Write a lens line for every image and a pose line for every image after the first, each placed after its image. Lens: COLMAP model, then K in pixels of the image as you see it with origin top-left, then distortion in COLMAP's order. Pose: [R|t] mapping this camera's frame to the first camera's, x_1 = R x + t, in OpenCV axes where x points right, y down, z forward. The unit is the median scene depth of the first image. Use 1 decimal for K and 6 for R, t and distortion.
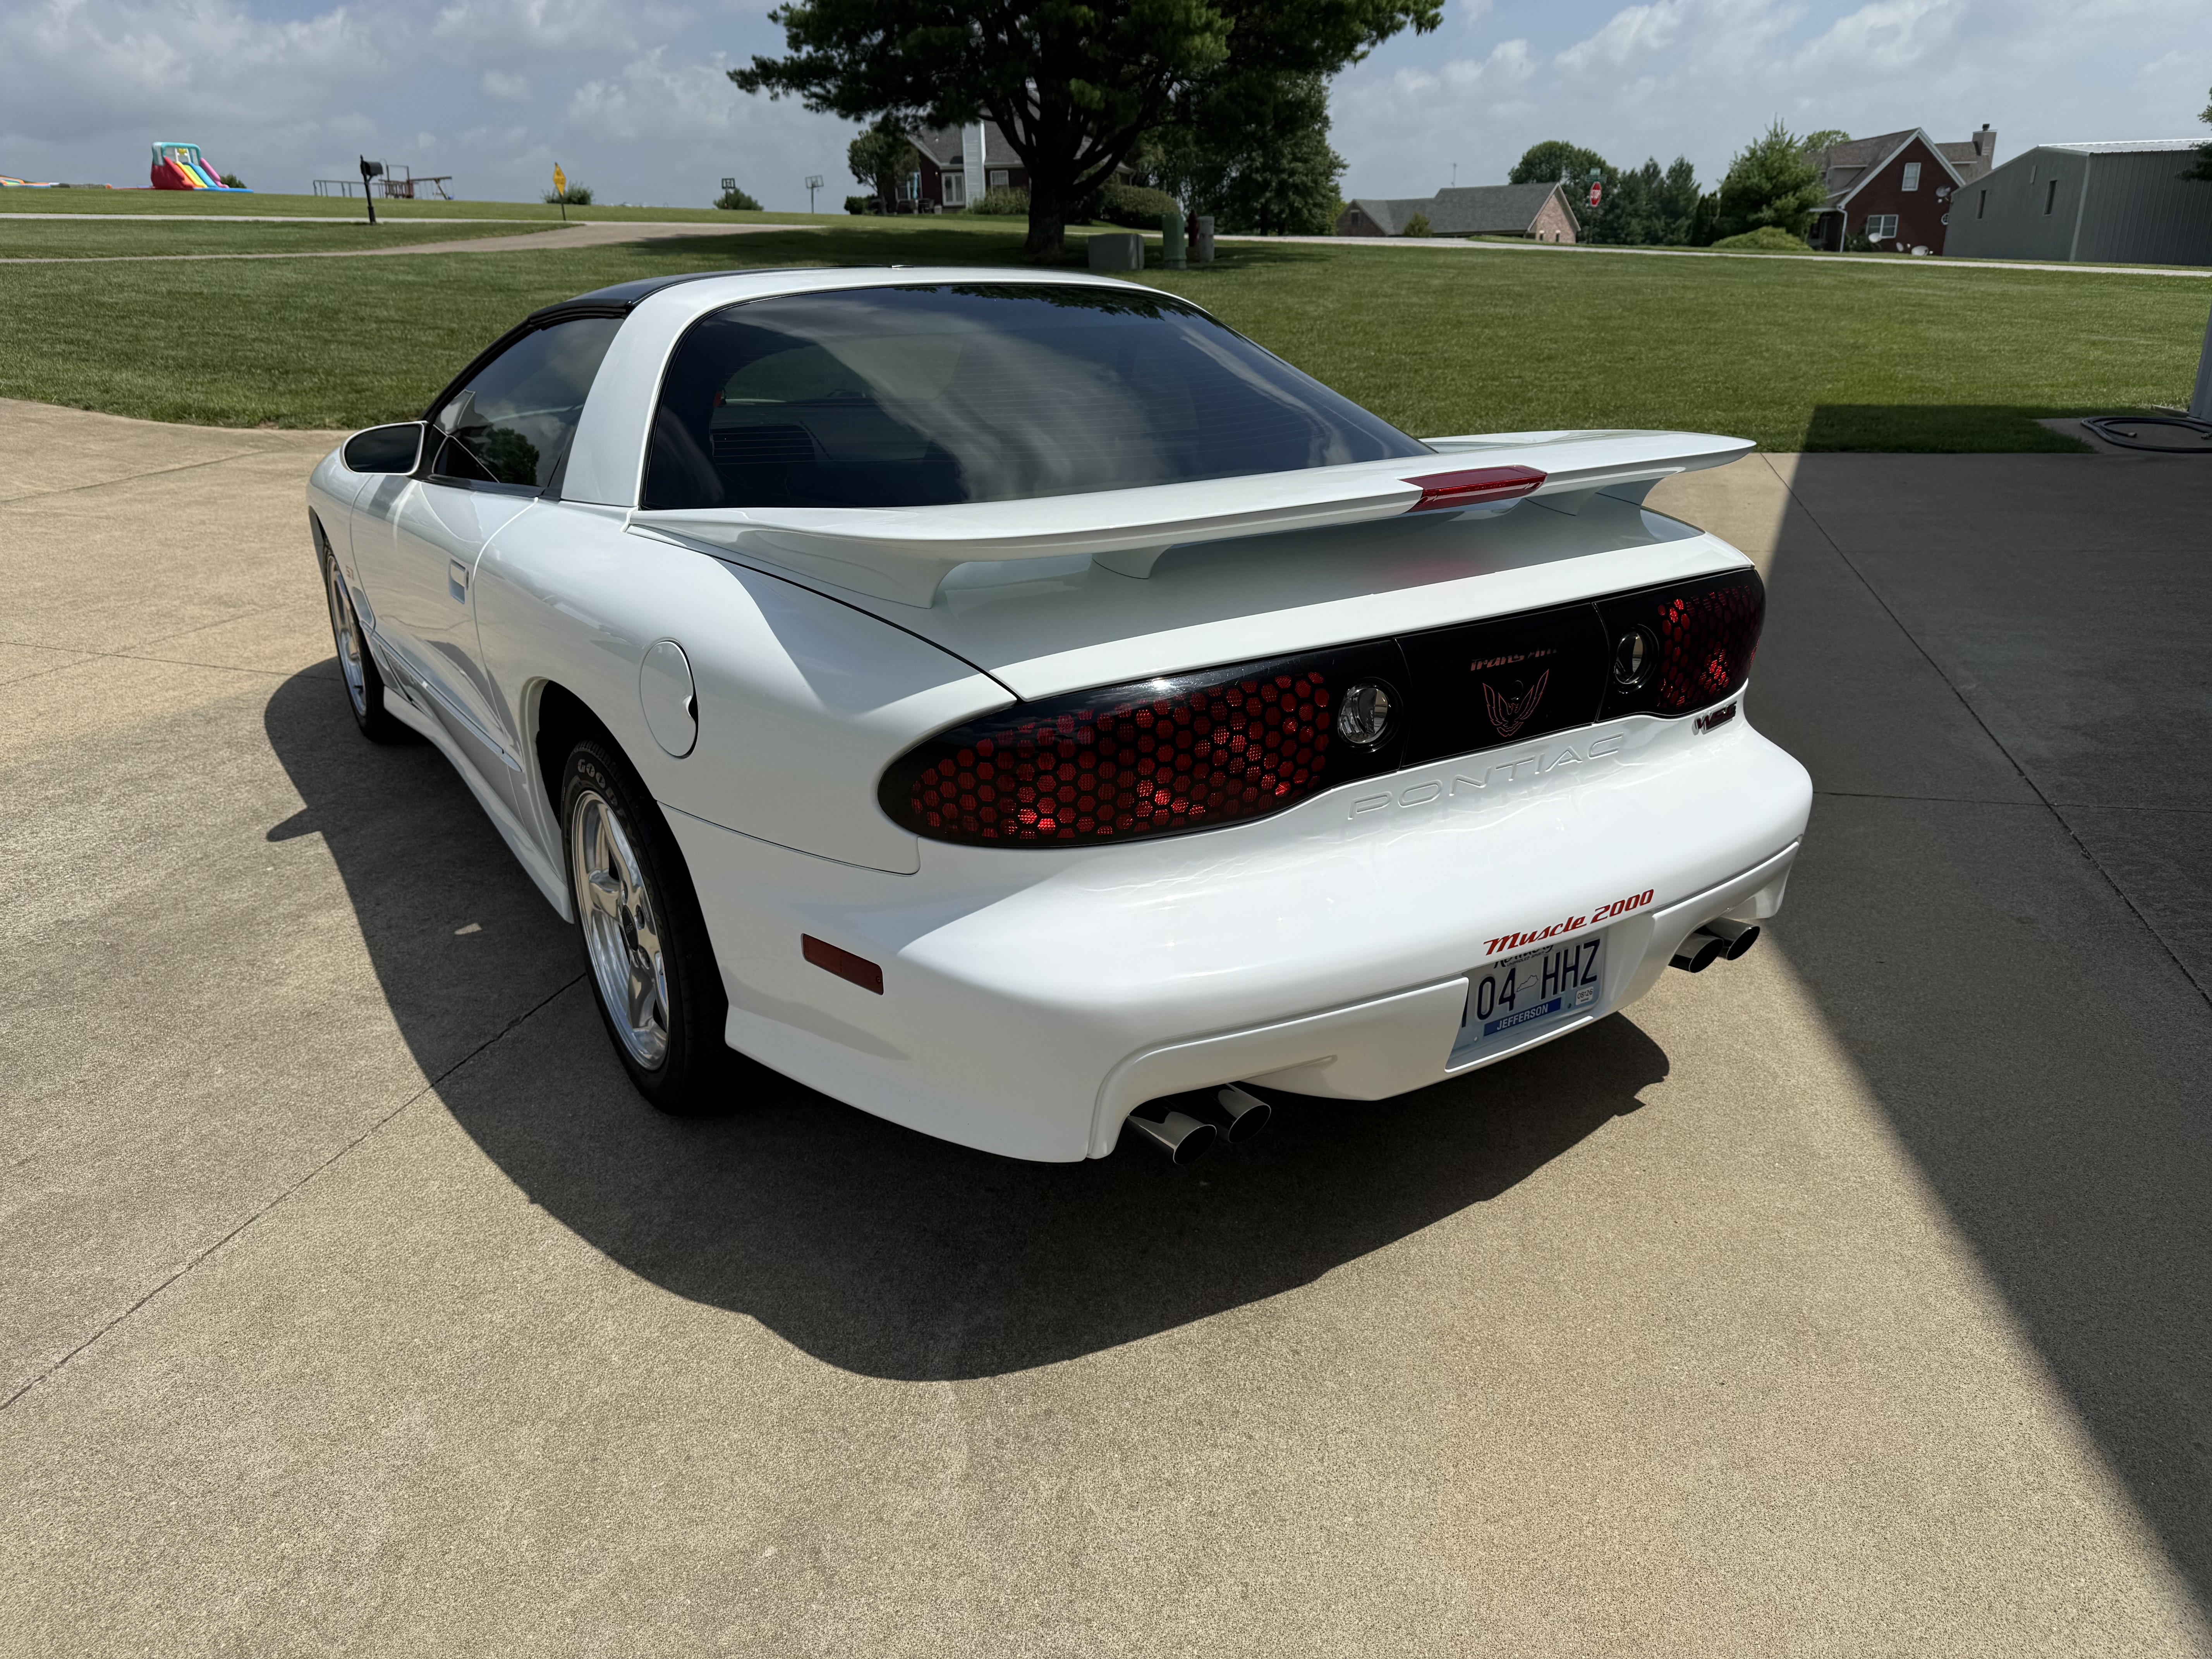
lens RADIAL K [[1545.8, 0, 1106.0], [0, 1545.8, 829.5], [0, 0, 1]] dist [-0.000111, 0.000719]
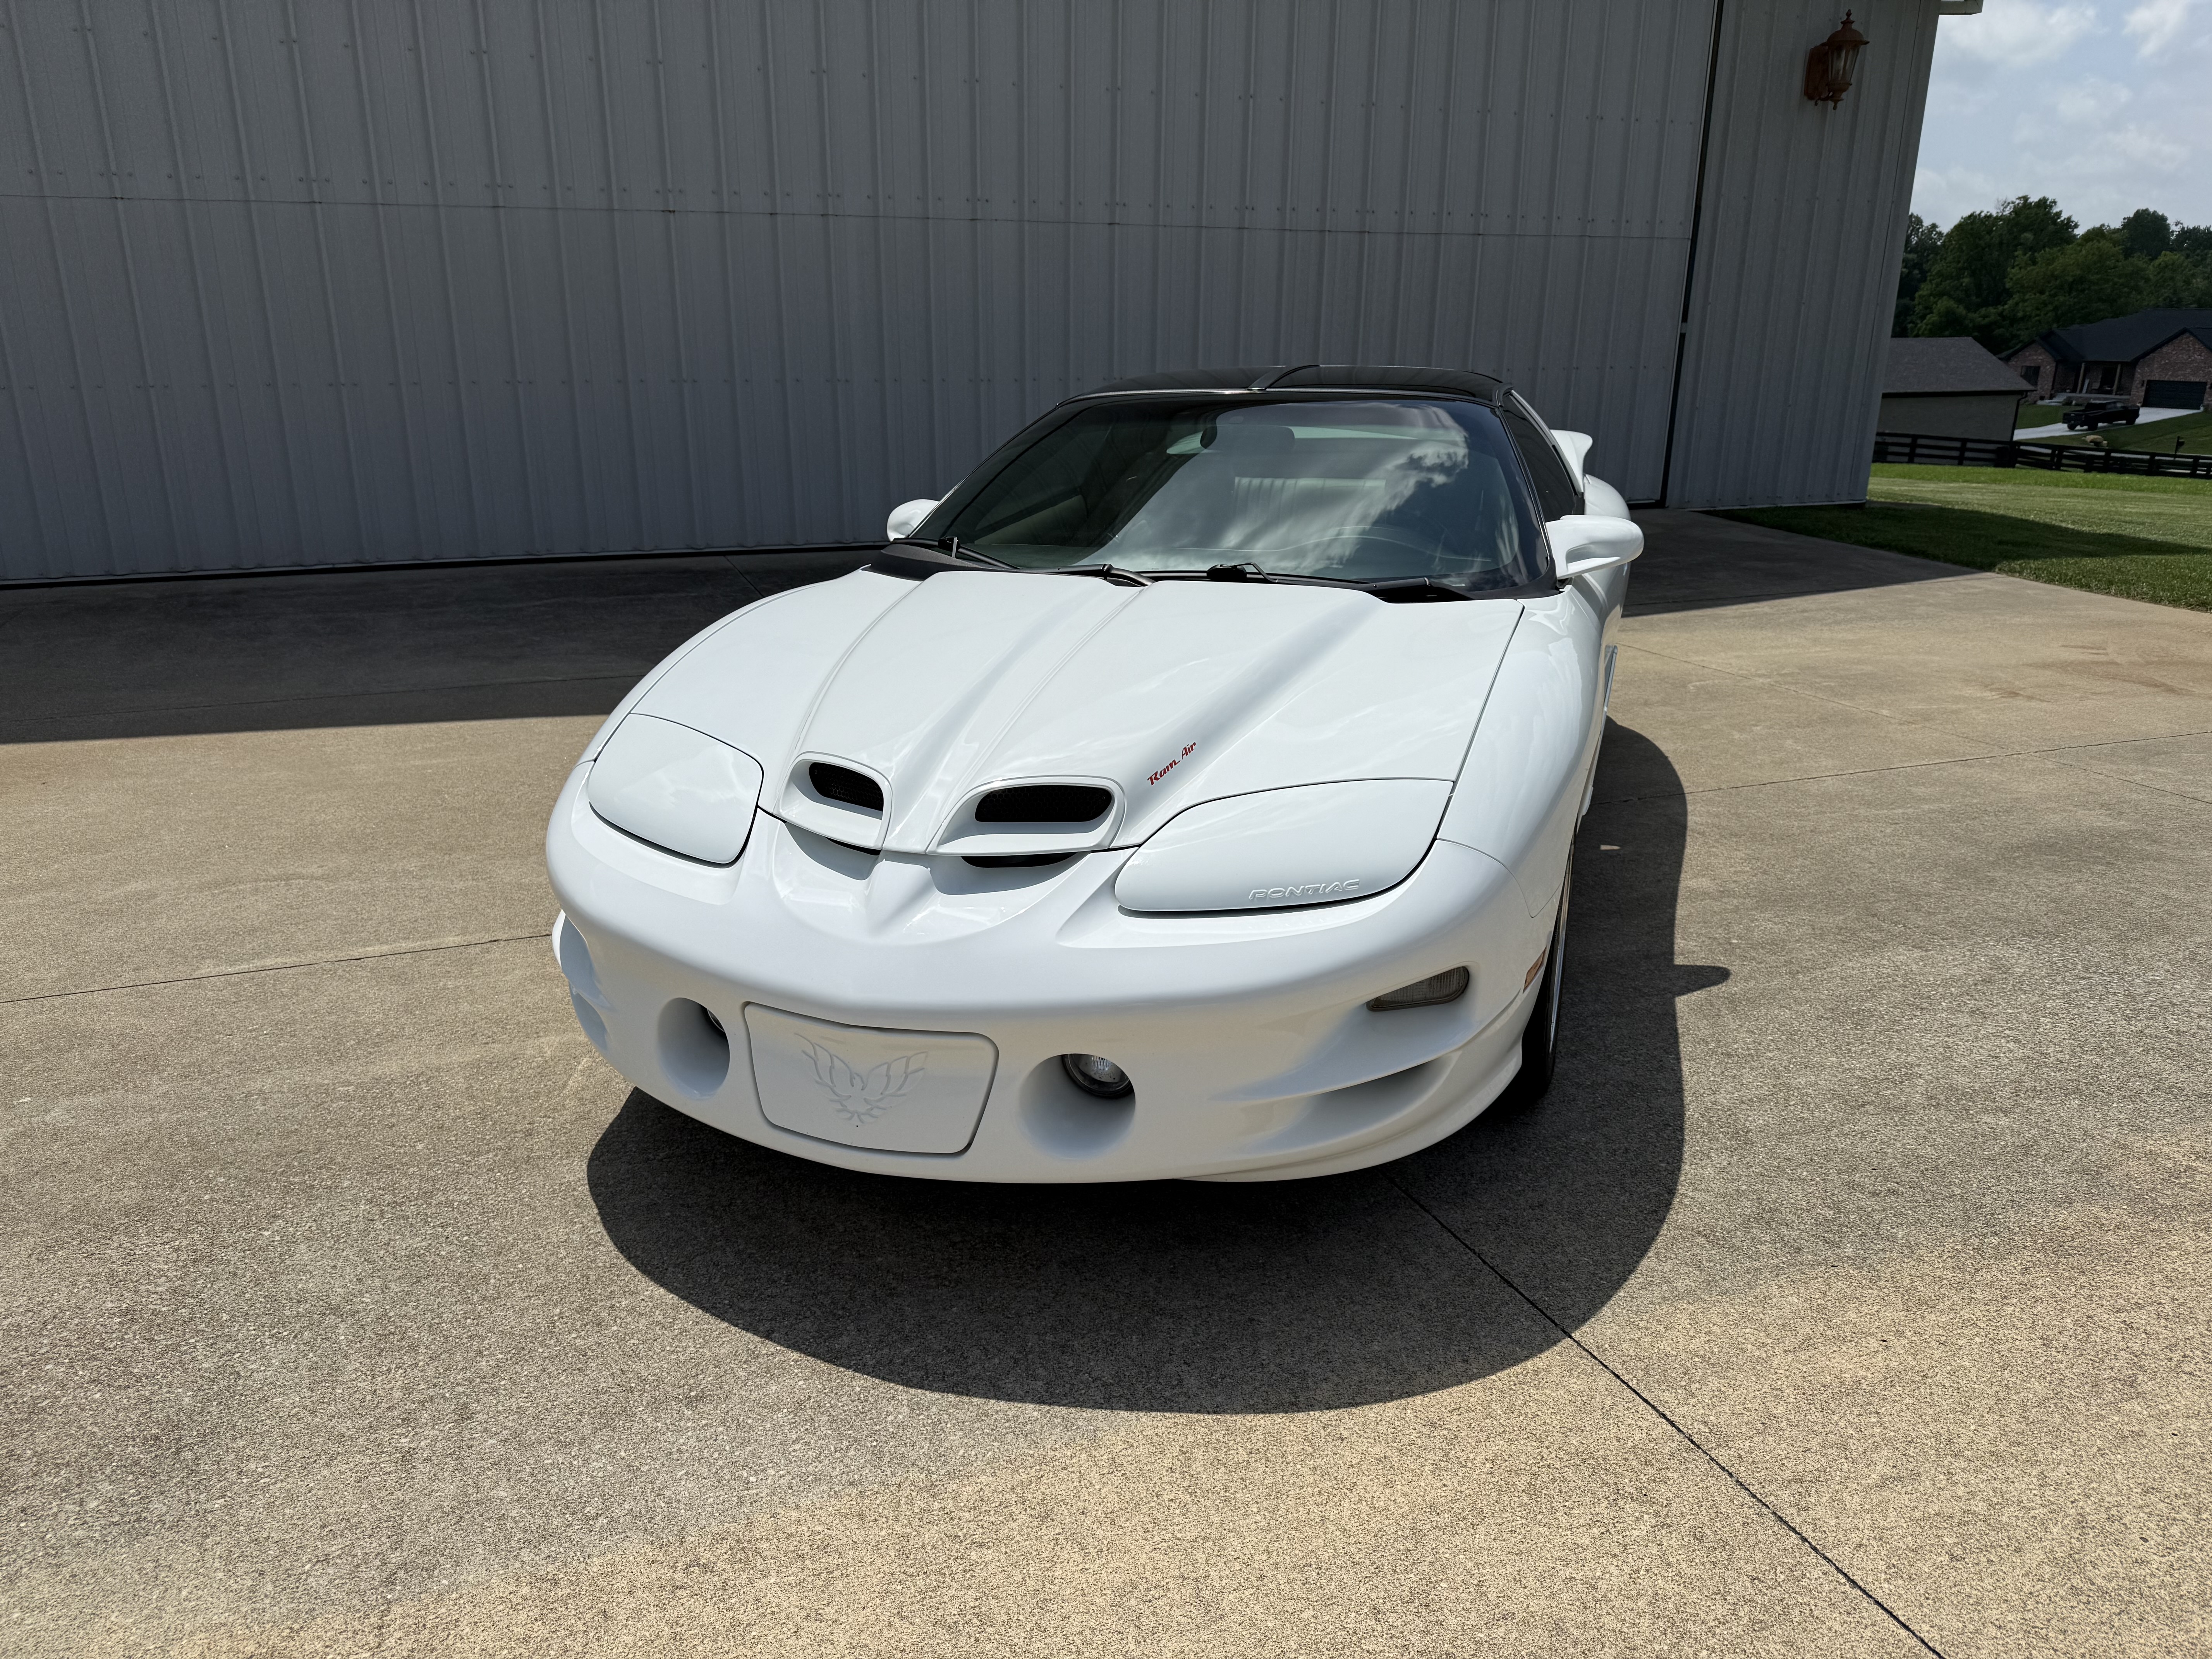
lens RADIAL K [[1587.2, 0, 1106.0], [0, 1587.2, 829.5], [0, 0, 1]] dist [0.060016, -0.085407]
pose [[-0.615084, -0.220803, 0.756913, -1.123165], [0.282709, 0.834394, 0.473141, -0.686658], [-0.736035, 0.505007, -0.450800, 1.833225]]
